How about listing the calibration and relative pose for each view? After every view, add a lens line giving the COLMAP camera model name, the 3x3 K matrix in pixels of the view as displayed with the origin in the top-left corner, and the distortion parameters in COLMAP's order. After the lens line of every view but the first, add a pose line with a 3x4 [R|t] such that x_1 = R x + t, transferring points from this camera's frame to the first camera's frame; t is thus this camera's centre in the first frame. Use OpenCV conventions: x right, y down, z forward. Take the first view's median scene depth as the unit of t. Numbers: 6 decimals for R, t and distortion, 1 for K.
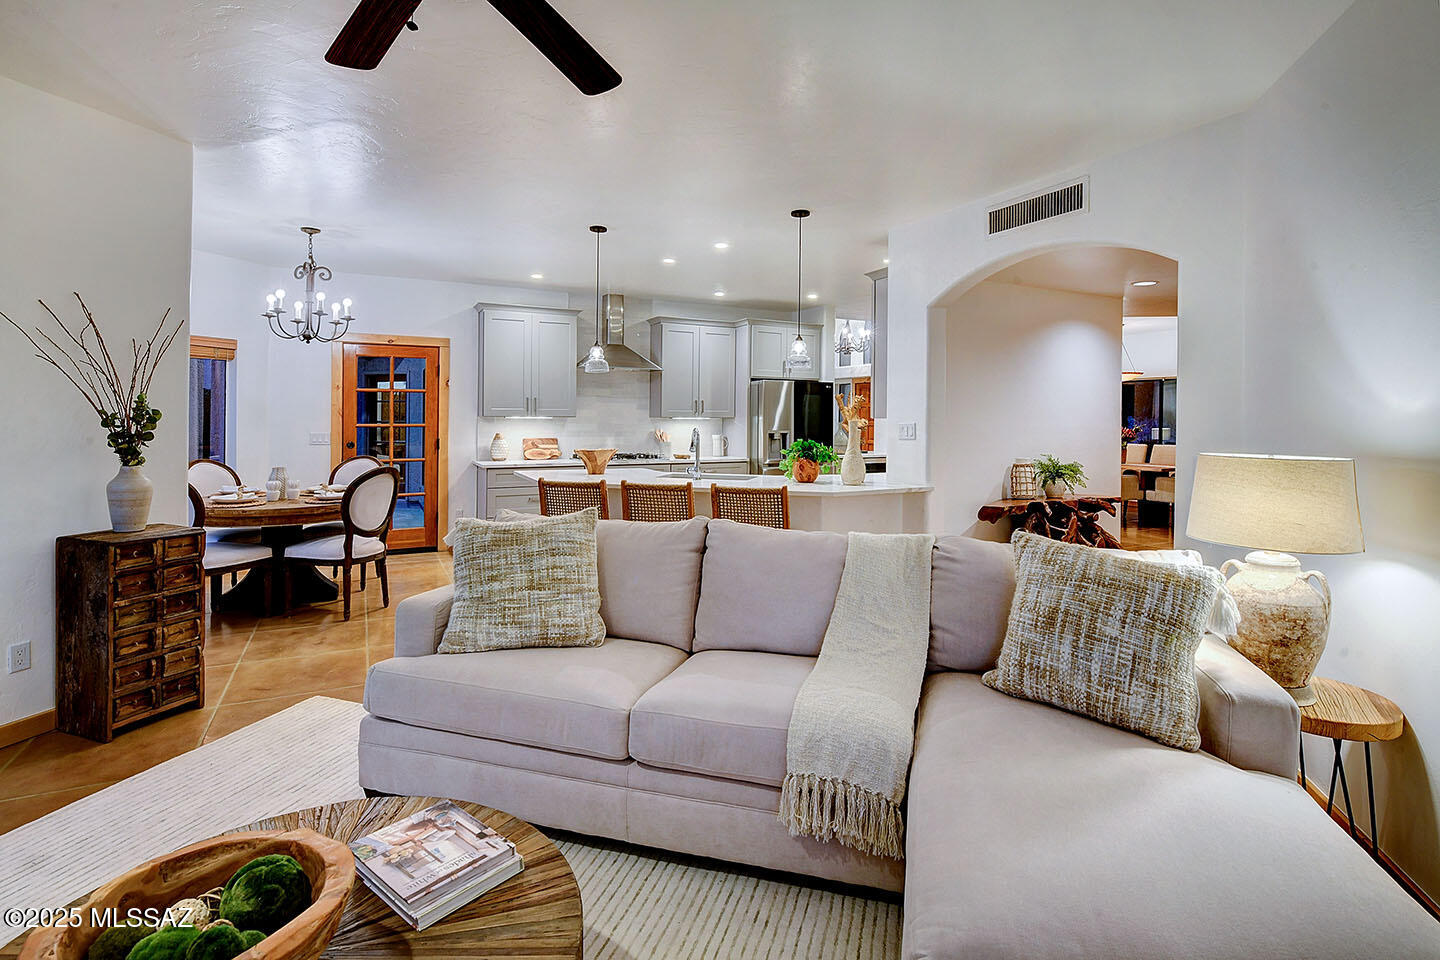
lens RADIAL K [[691.7, 0, 721.4], [0, 691.7, 421.0], [0, 0, 1]] dist [-0.020009, 0.000059]
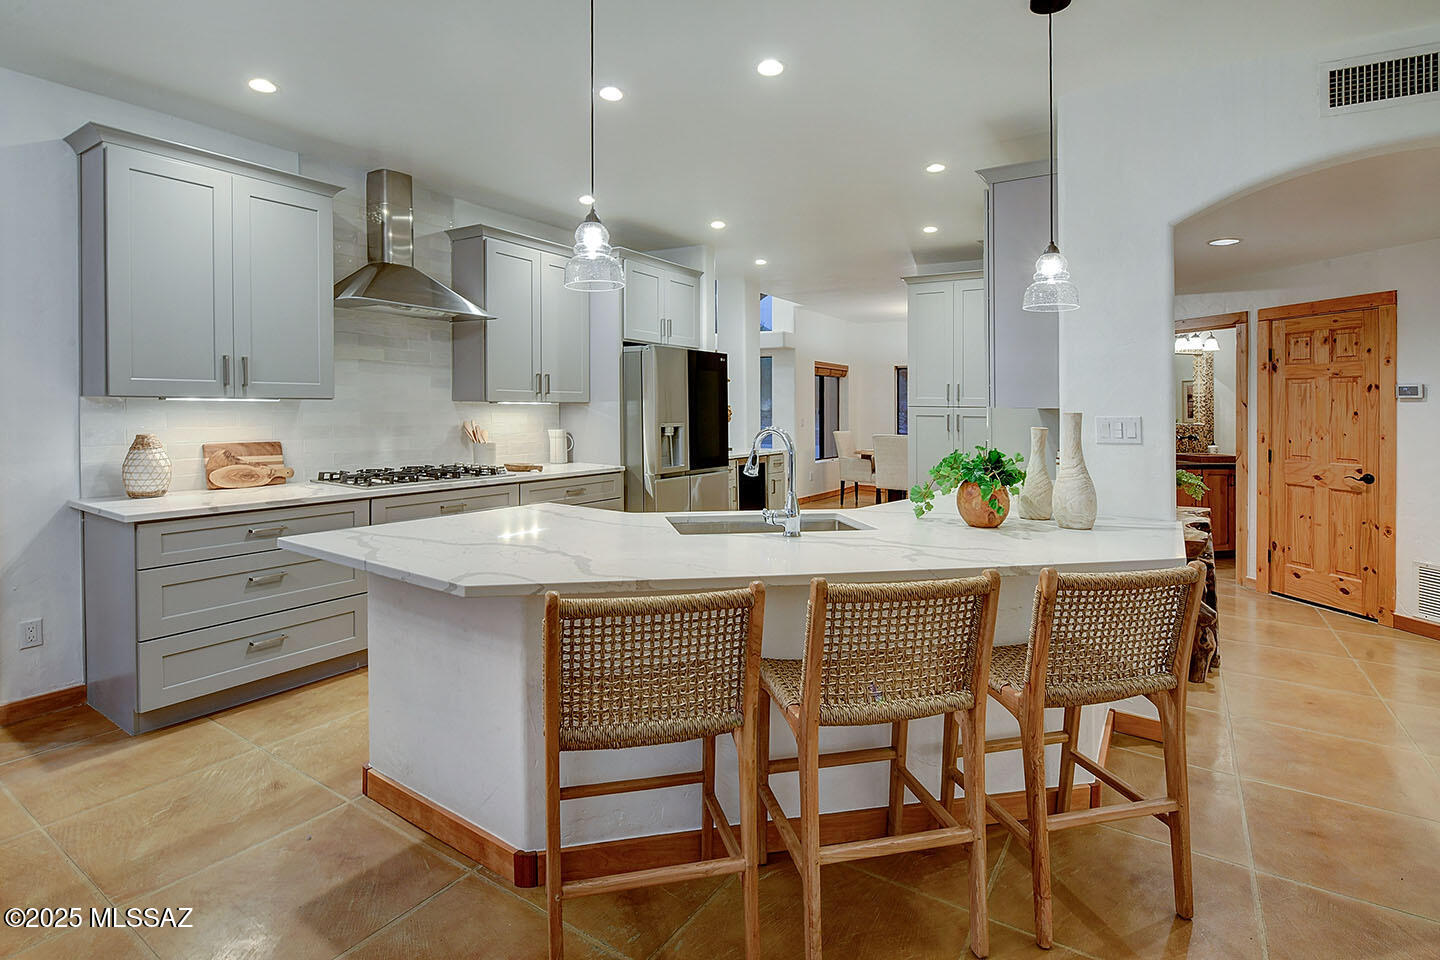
lens RADIAL K [[691.7, 0, 721.4], [0, 691.7, 421.0], [0, 0, 1]] dist [-0.020009, 0.000059]
pose [[0.864750, -0.005878, 0.502169, -0.209838], [-0.005543, 0.999759, 0.021247, -0.002117], [-0.502173, -0.021157, 0.864509, 0.413970]]
